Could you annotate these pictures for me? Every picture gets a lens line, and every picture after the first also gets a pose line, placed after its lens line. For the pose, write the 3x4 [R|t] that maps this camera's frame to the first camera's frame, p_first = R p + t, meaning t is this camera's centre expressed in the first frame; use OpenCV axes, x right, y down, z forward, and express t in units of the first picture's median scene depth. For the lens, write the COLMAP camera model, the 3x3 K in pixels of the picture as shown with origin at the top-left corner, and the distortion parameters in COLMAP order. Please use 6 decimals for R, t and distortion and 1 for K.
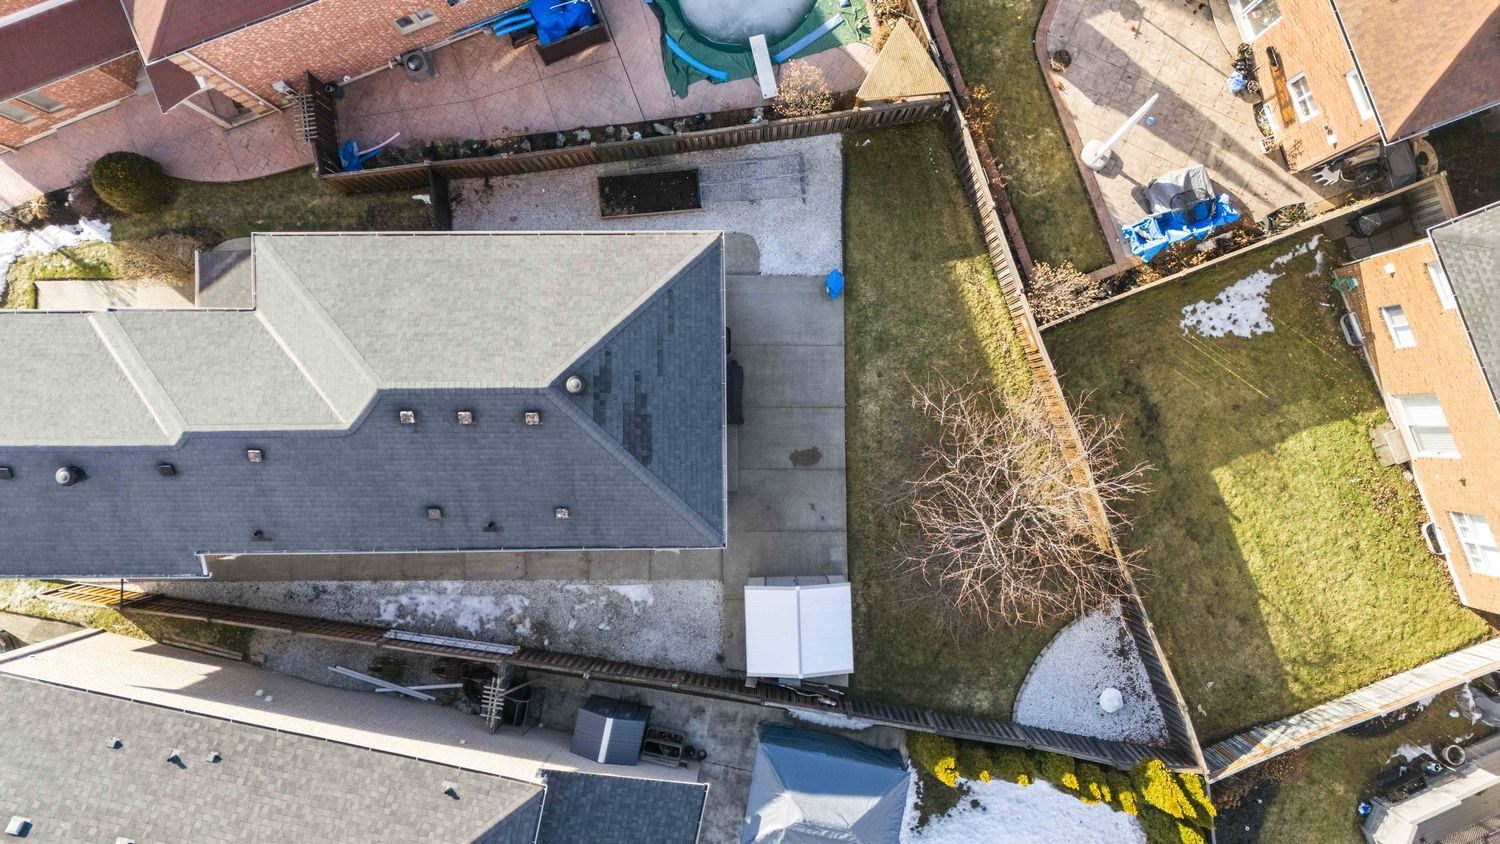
lens RADIAL K [[1083.1, 0, 751.1], [0, 1083.1, 420.5], [0, 0, 1]] dist [0.089133, -0.085482]
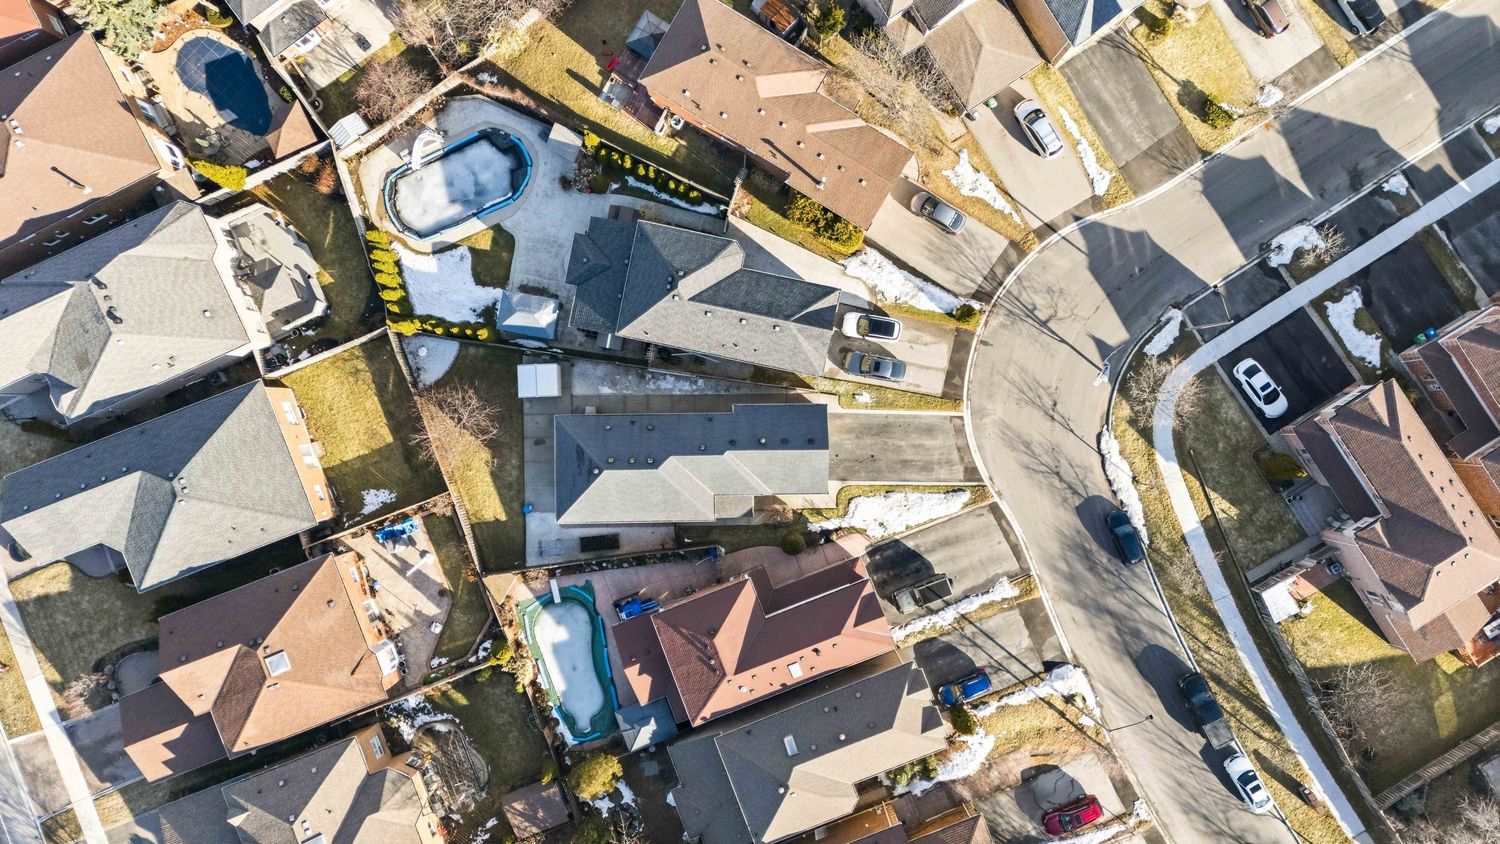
lens RADIAL K [[1079.4, 0, 750.0], [0, 1079.4, 422.0], [0, 0, 1]] dist [0.106103, -0.072498]
pose [[-0.999726, 0.004215, 0.023017, -0.519238], [-0.004224, -0.999991, -0.000320, 0.082414], [0.023016, -0.000417, 0.999735, -1.604772]]
